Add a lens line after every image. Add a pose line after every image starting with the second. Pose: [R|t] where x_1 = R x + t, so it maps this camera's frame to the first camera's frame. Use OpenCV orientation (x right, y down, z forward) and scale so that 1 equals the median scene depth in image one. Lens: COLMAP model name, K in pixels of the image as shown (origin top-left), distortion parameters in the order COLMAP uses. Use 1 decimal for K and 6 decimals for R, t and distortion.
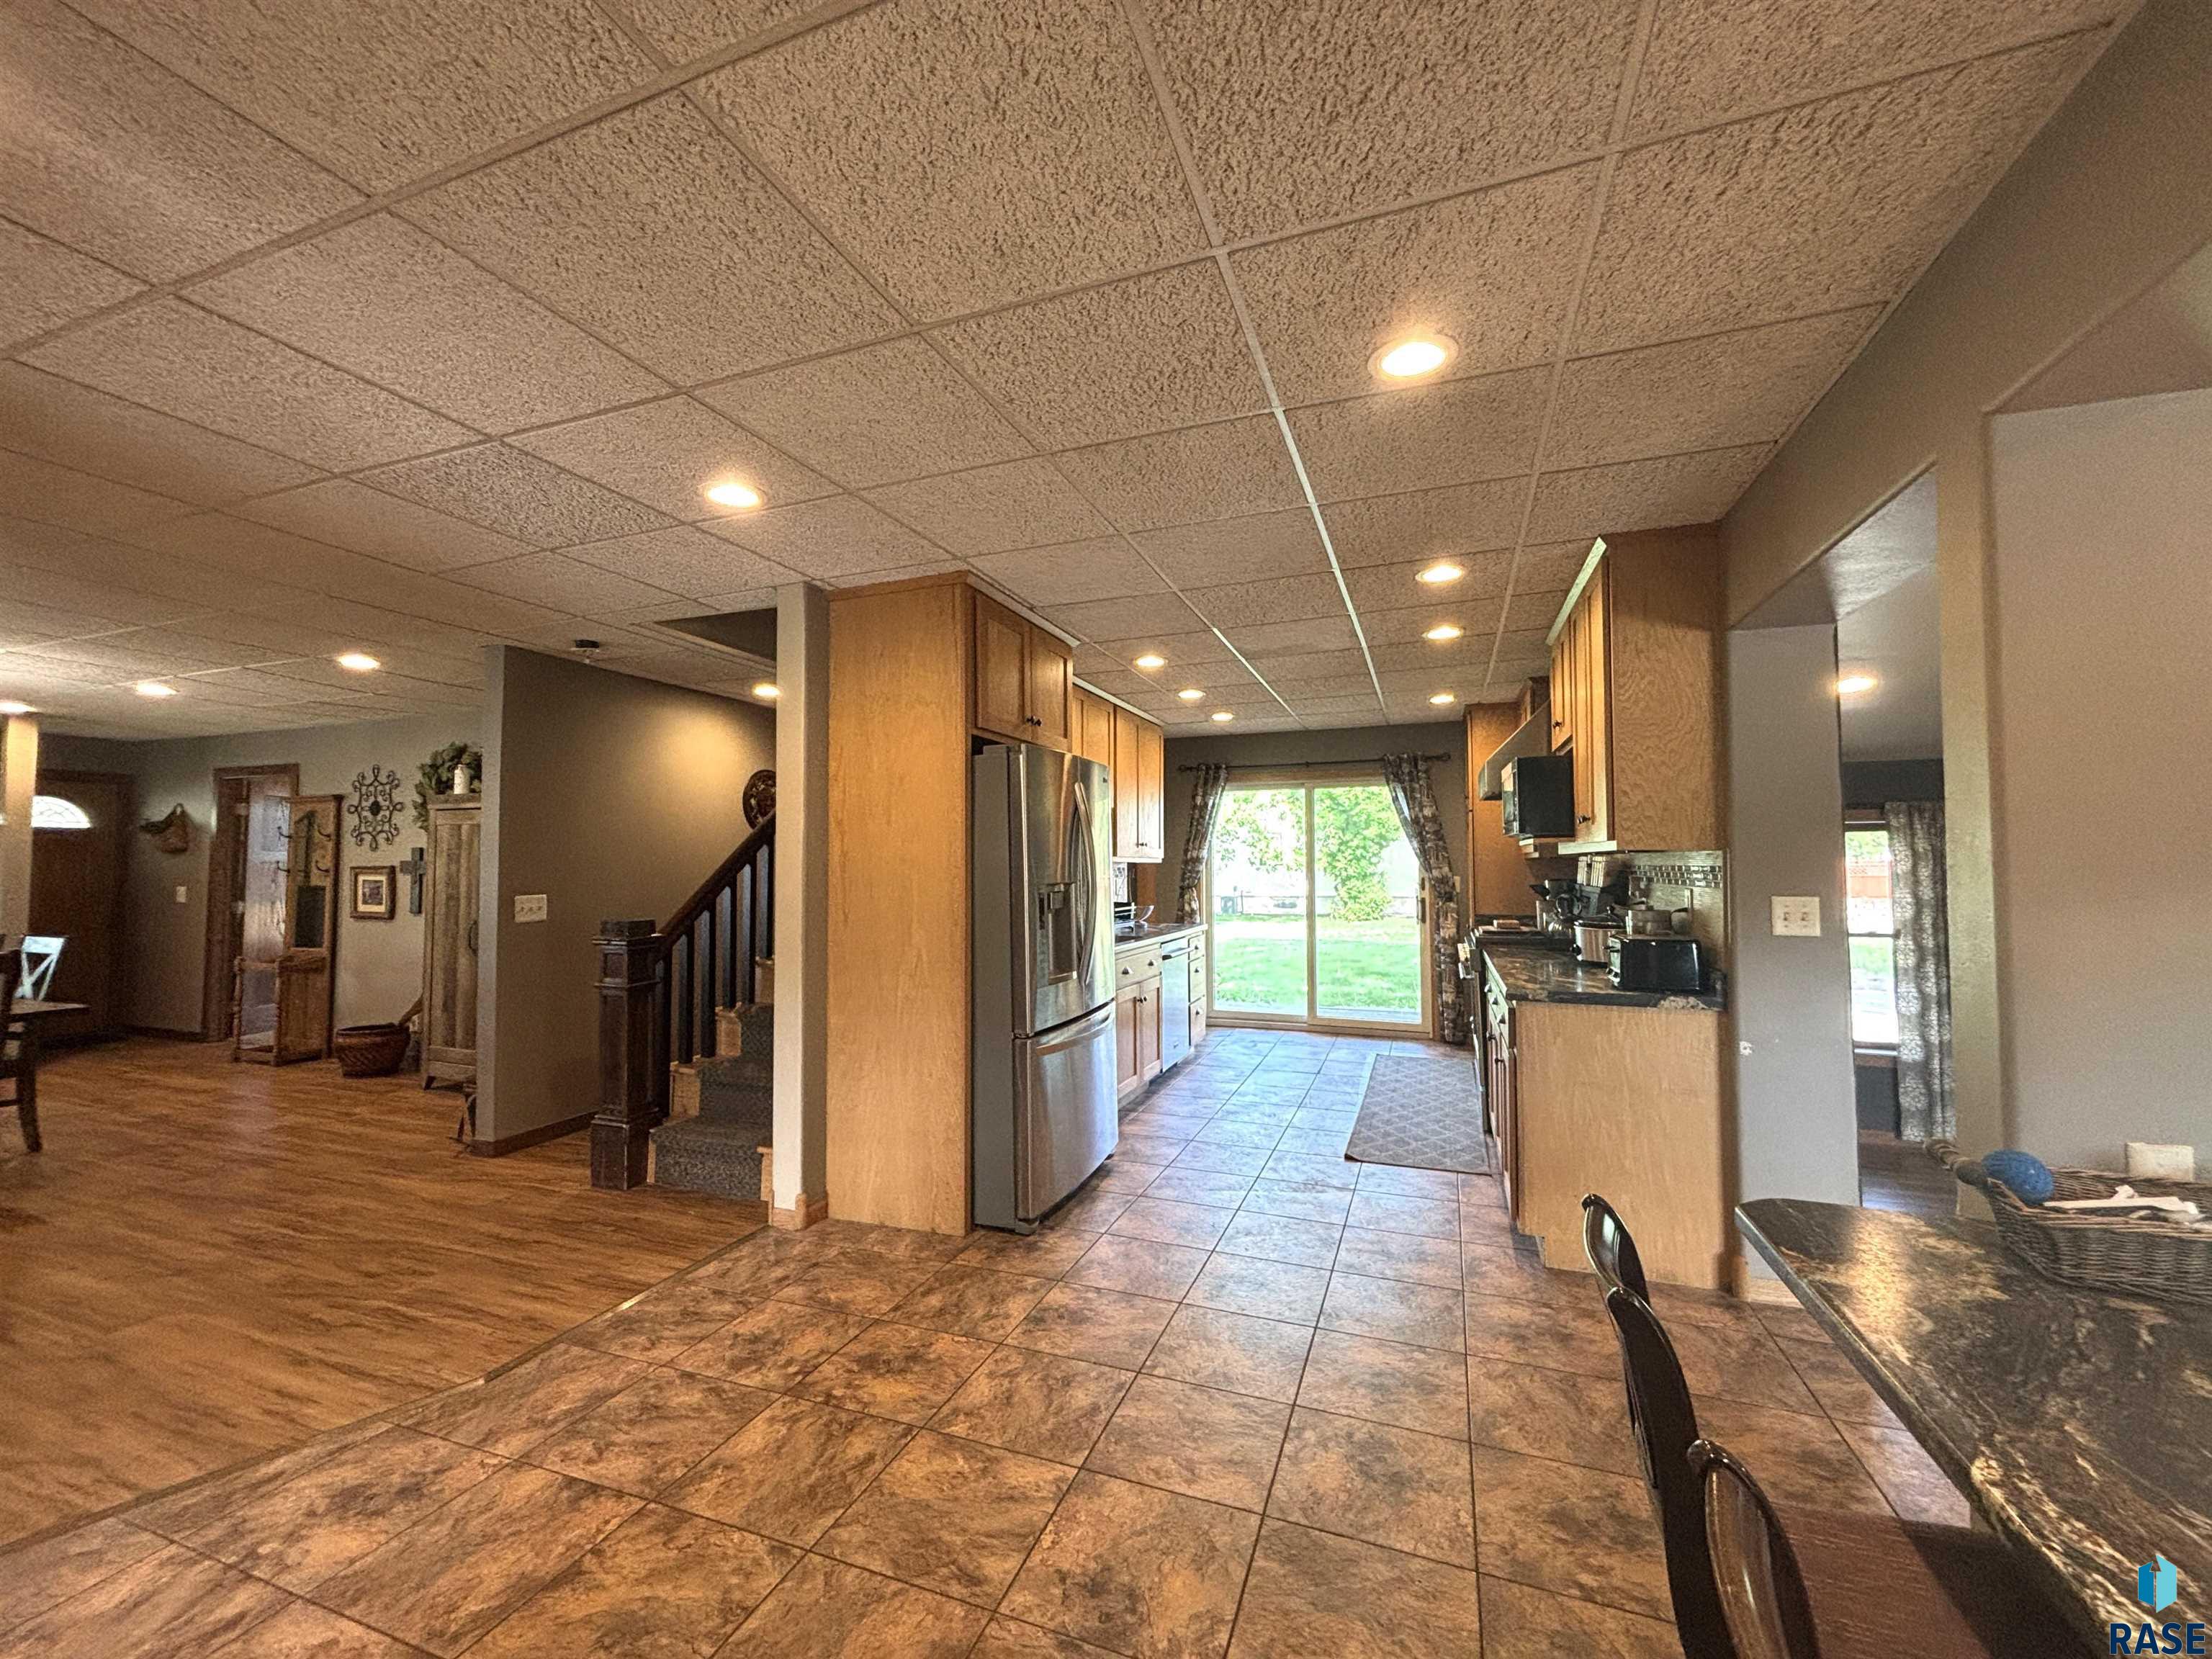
lens RADIAL K [[894.2, 0, 1106.7], [0, 894.2, 823.4], [0, 0, 1]] dist [0.003172, -0.001226]
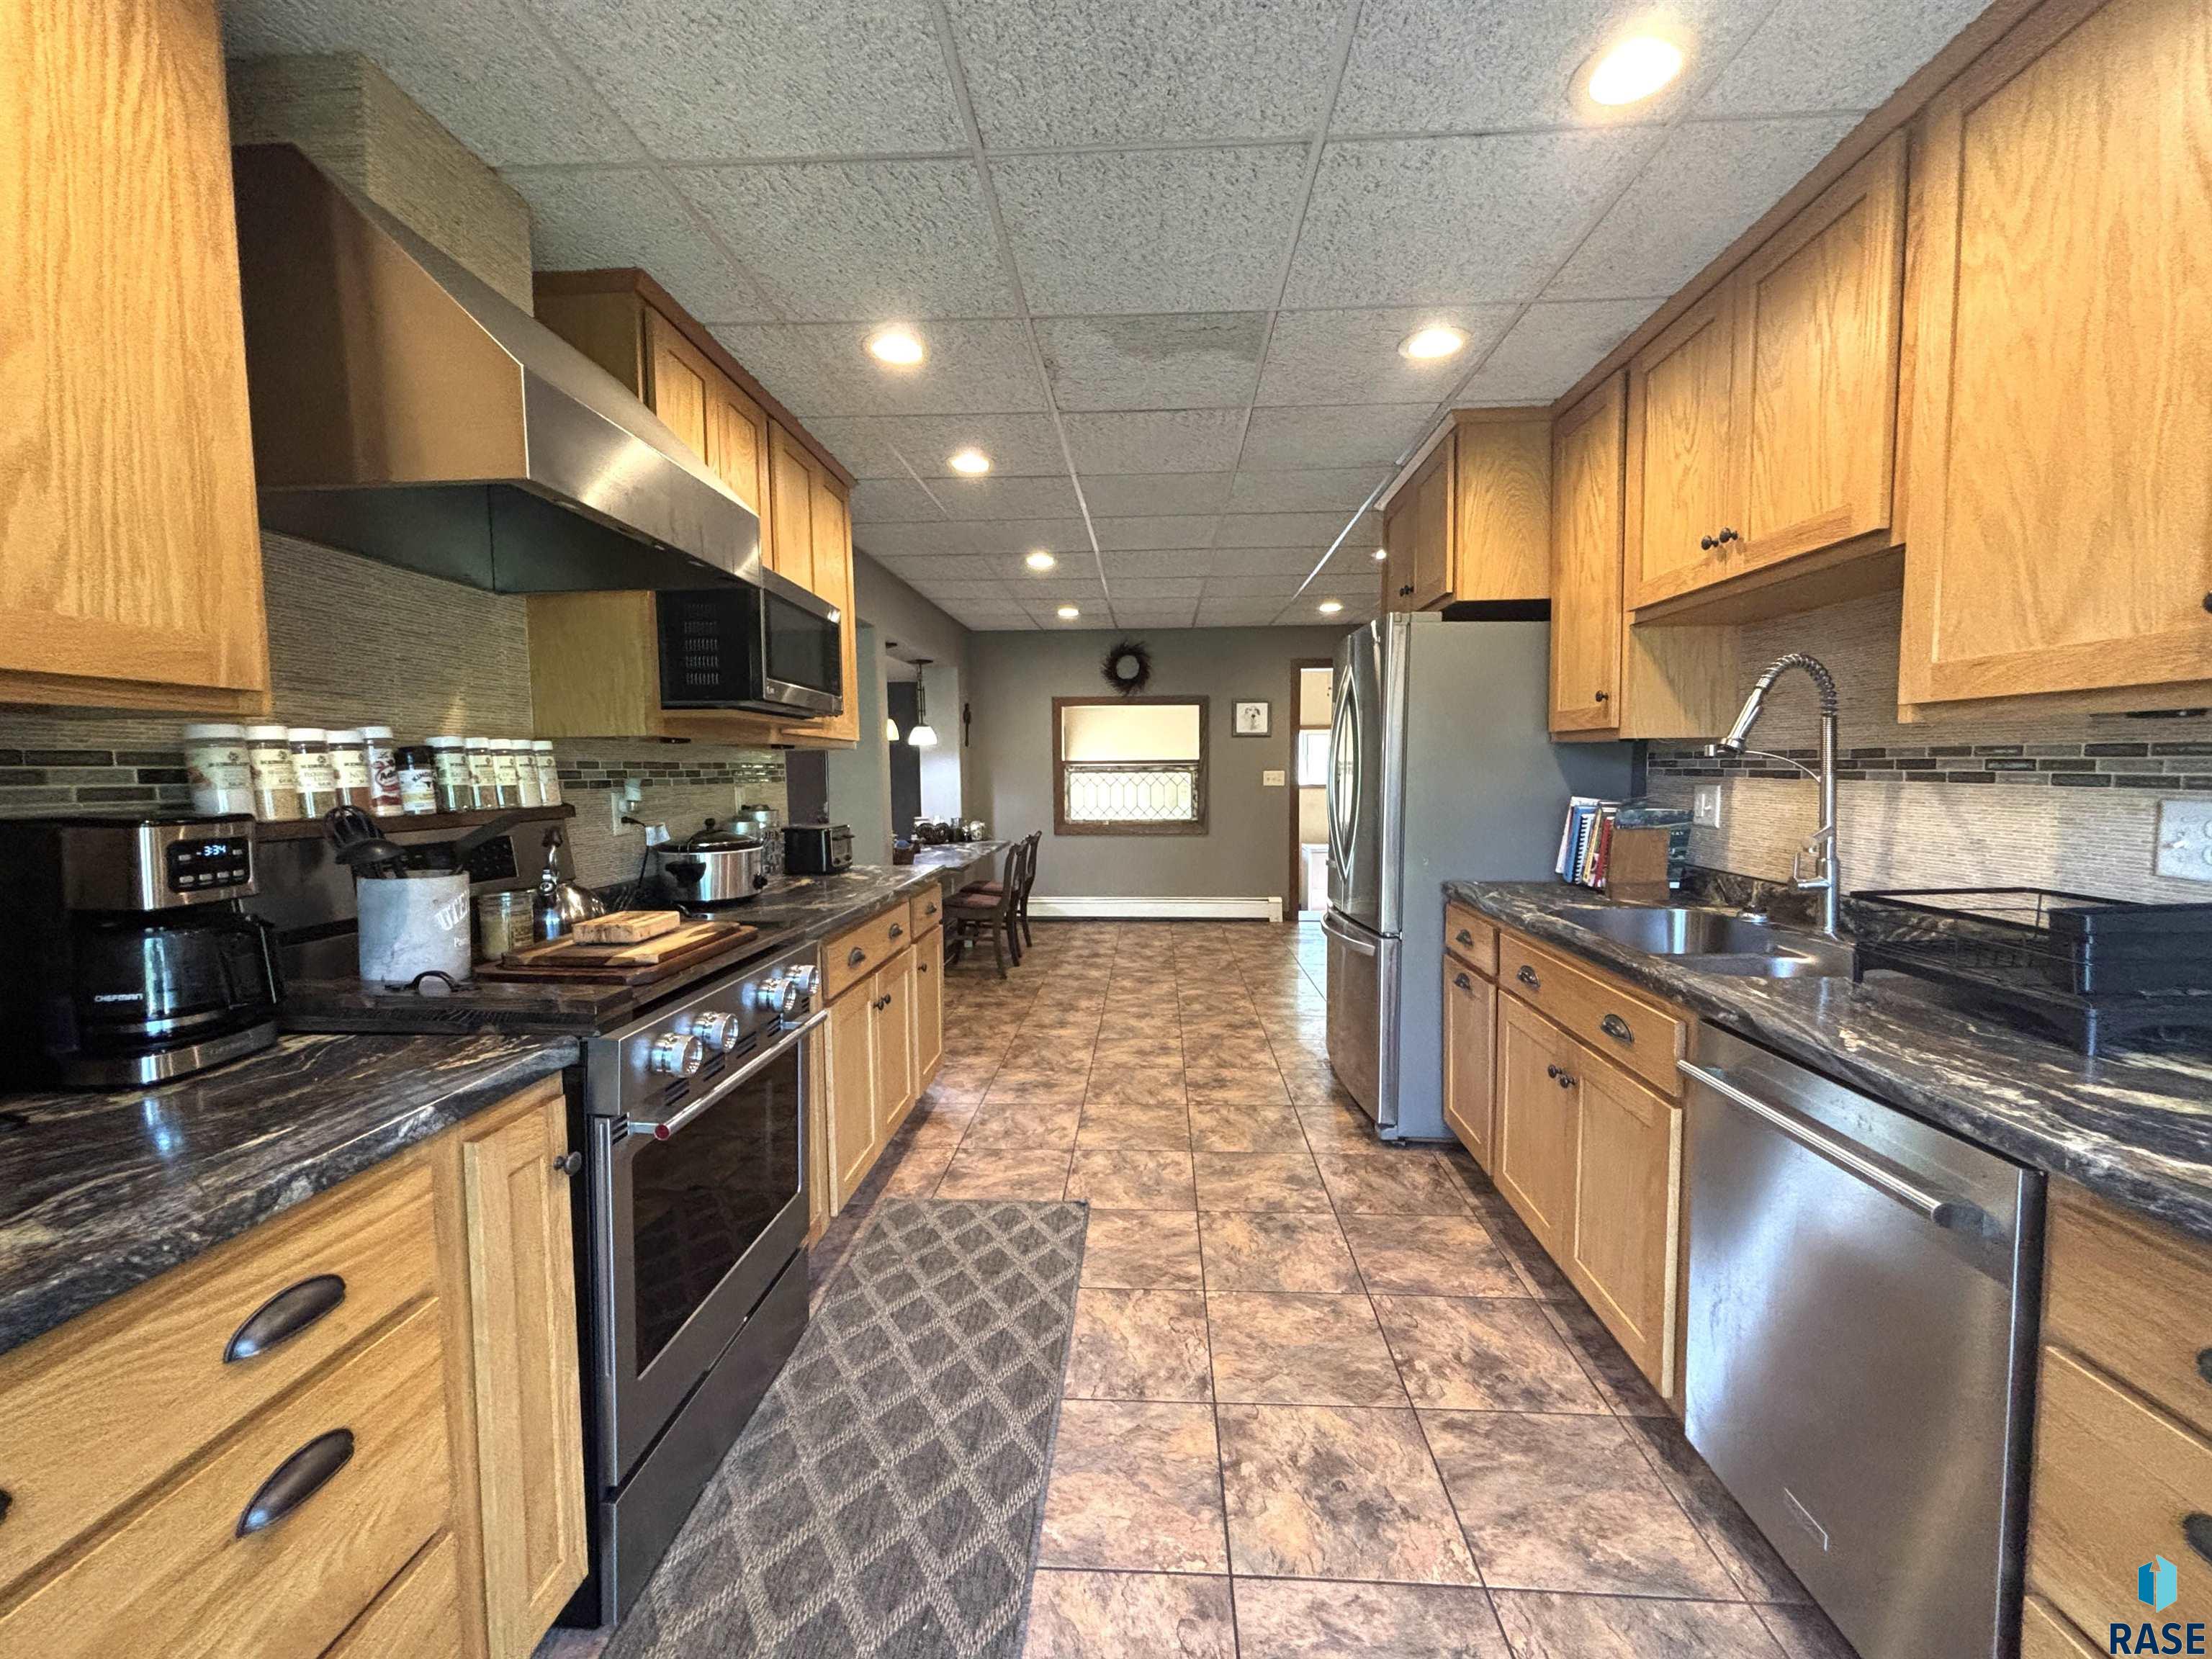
lens RADIAL K [[894.2, 0, 1110.8], [0, 894.2, 820.5], [0, 0, 1]] dist [0.003172, -0.001226]
pose [[-0.952788, 0.032842, -0.301857, 0.309743], [0.028686, 0.999423, 0.018192, 0.058022], [0.302280, 0.008674, -0.953180, 1.148046]]
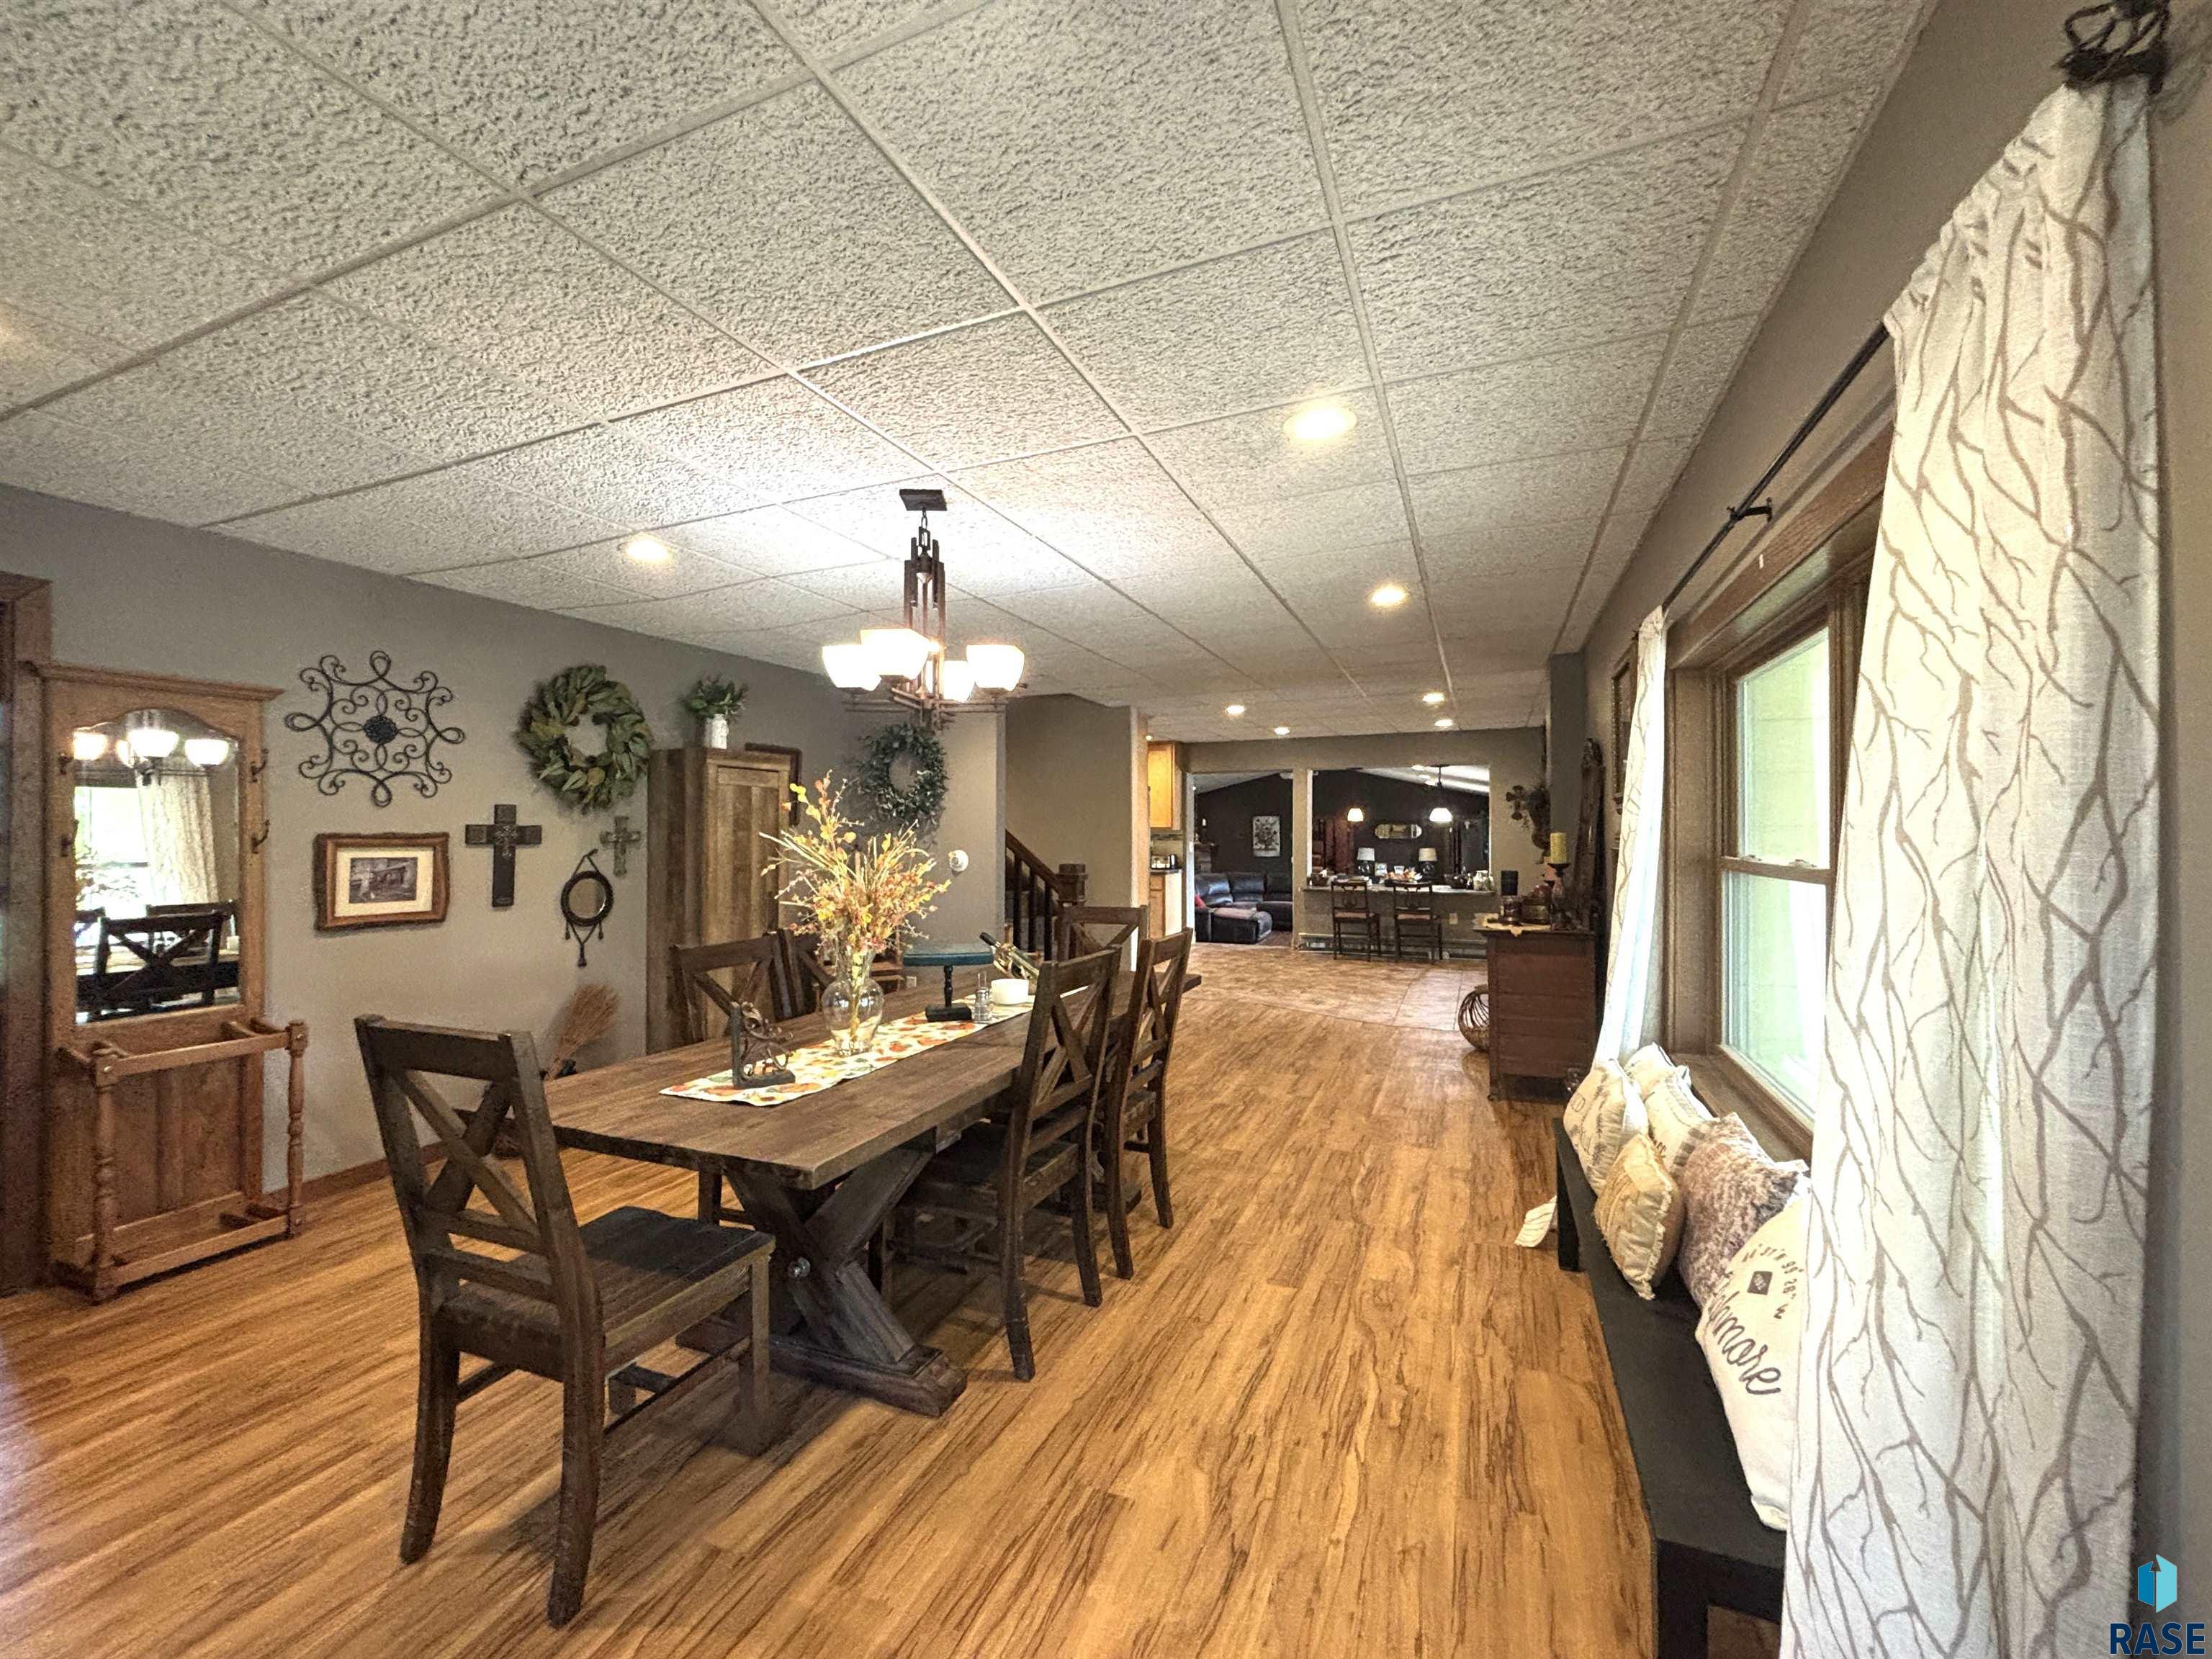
lens RADIAL K [[894.2, 0, 1095.7], [0, 894.2, 845.0], [0, 0, 1]] dist [0.003172, -0.001226]
pose [[0.047816, -0.011720, 0.998787, -1.499289], [-0.048340, 0.998732, 0.014034, 0.028364], [-0.997686, -0.048952, 0.047189, 0.580486]]
